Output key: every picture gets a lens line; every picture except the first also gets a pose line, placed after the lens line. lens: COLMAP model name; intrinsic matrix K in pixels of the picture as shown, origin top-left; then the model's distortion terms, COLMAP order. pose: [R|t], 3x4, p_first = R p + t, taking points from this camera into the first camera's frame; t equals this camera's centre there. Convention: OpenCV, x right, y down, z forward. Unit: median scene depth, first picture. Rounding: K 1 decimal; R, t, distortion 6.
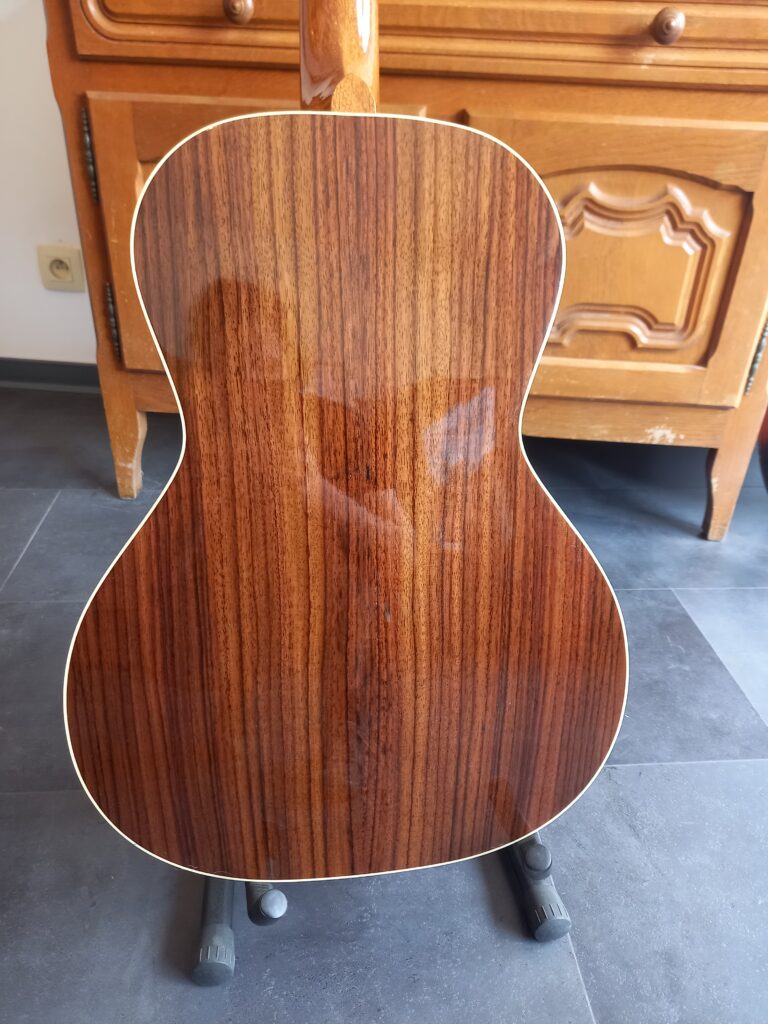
lens RADIAL K [[757.7, 0, 380.5], [0, 757.7, 514.0], [0, 0, 1]] dist [0.033595, -0.040462]
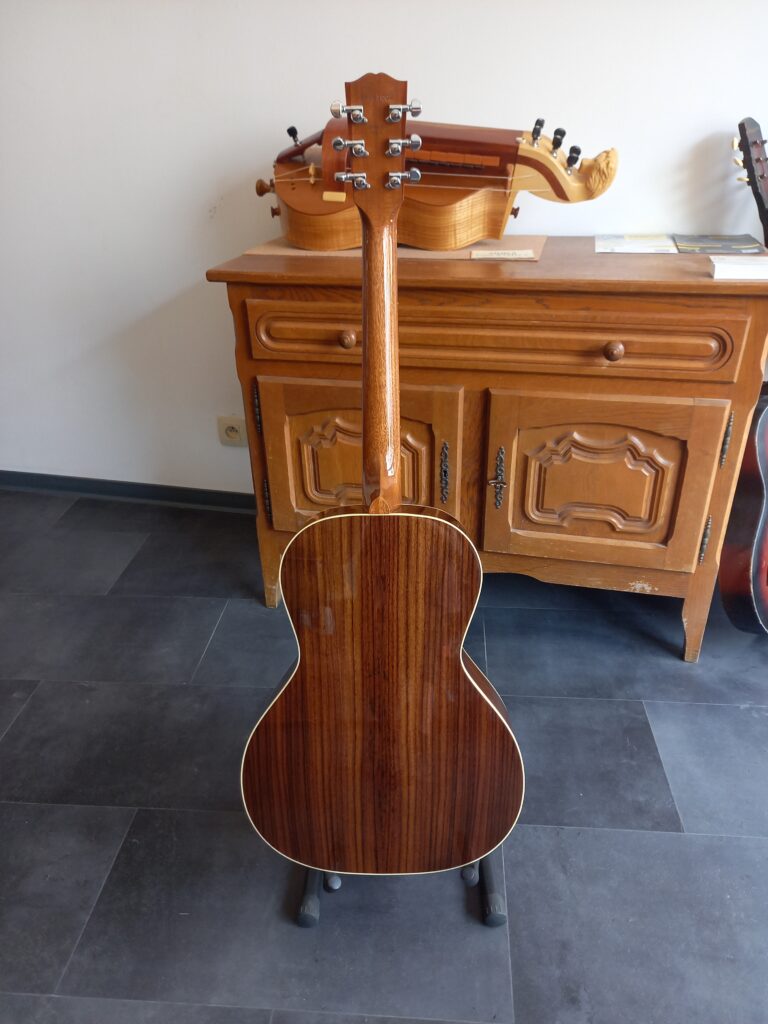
lens RADIAL K [[741.6, 0, 382.1], [0, 741.6, 514.3], [0, 0, 1]] dist [0.062111, -0.076036]
pose [[0.984923, 0.023941, -0.171328, 0.165870], [-0.029340, 0.999147, -0.029053, -0.227969], [0.170487, 0.033641, 0.984786, -0.536972]]
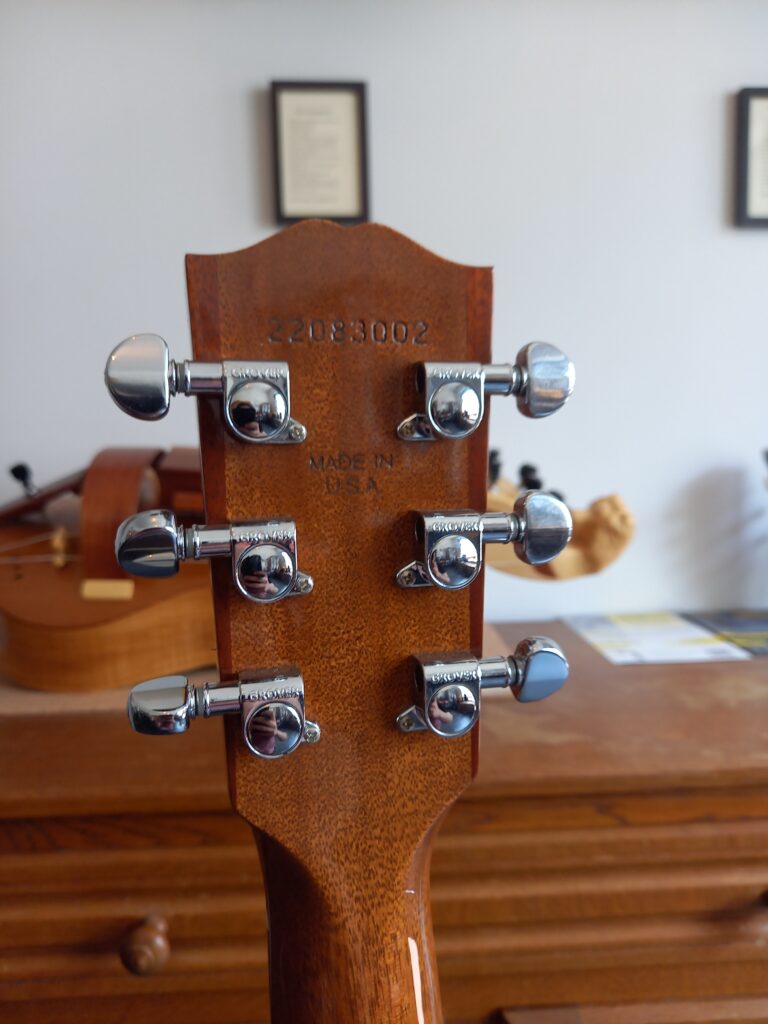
lens RADIAL K [[791.1, 0, 382.4], [0, 791.1, 511.5], [0, 0, 1]] dist [-0.017905, -0.004144]
pose [[0.990836, -0.072091, 0.114220, -0.037174], [0.113640, 0.902009, -0.416492, -0.663385], [-0.073002, 0.425656, 0.901936, 0.229401]]
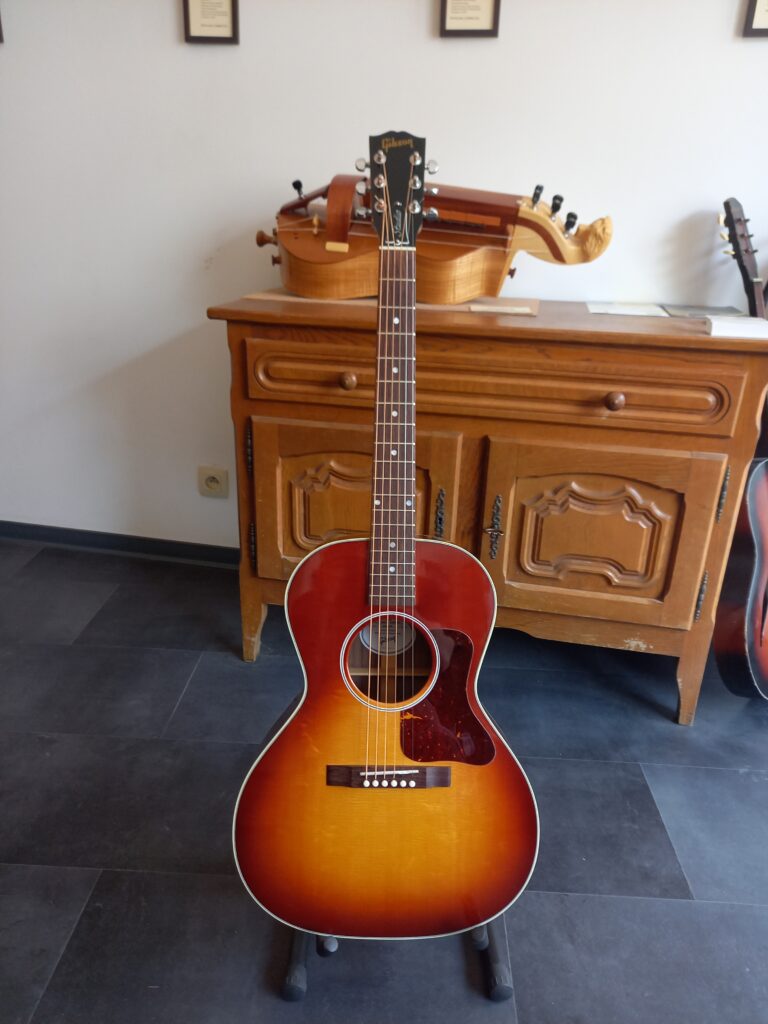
lens RADIAL K [[751.7, 0, 379.9], [0, 751.7, 513.1], [0, 0, 1]] dist [0.041337, -0.040632]
pose [[0.992054, 0.039318, -0.119510, 0.083324], [-0.056355, 0.988159, -0.142706, -0.146576], [0.112484, 0.148307, 0.982523, -0.518616]]
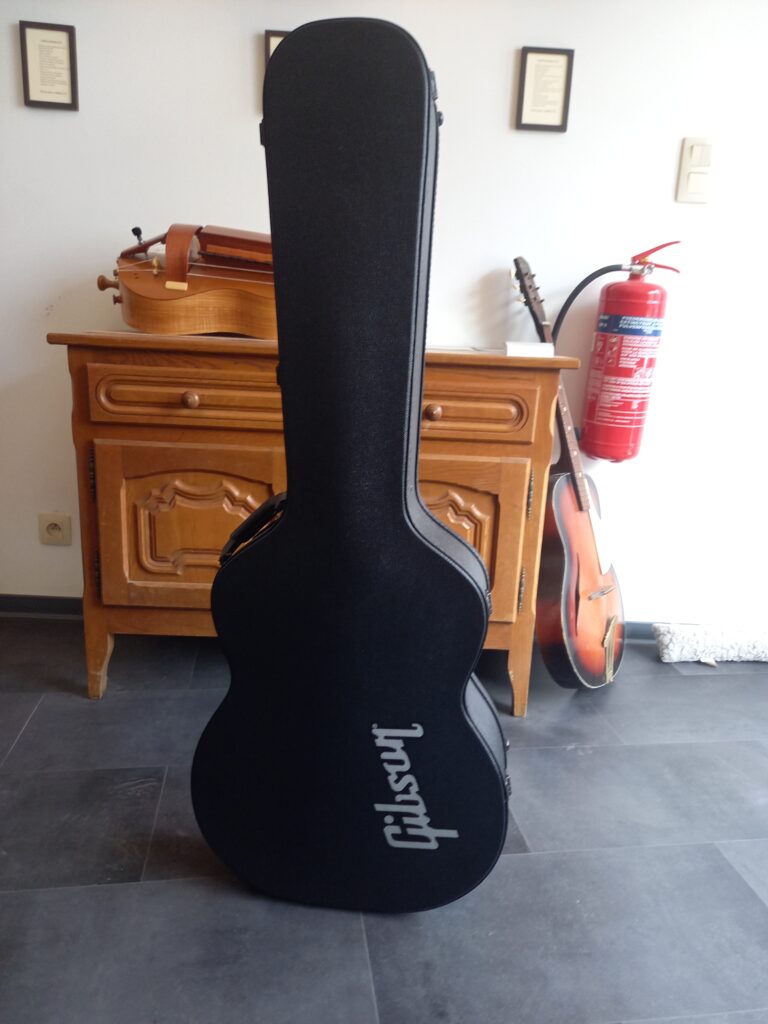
lens RADIAL K [[741.6, 0, 382.1], [0, 741.6, 514.3], [0, 0, 1]] dist [0.062111, -0.076036]
pose [[0.997572, -0.011189, 0.068745, 0.125404], [0.029609, 0.961509, -0.273173, 0.060784], [-0.063043, 0.274545, 0.959506, -0.559566]]
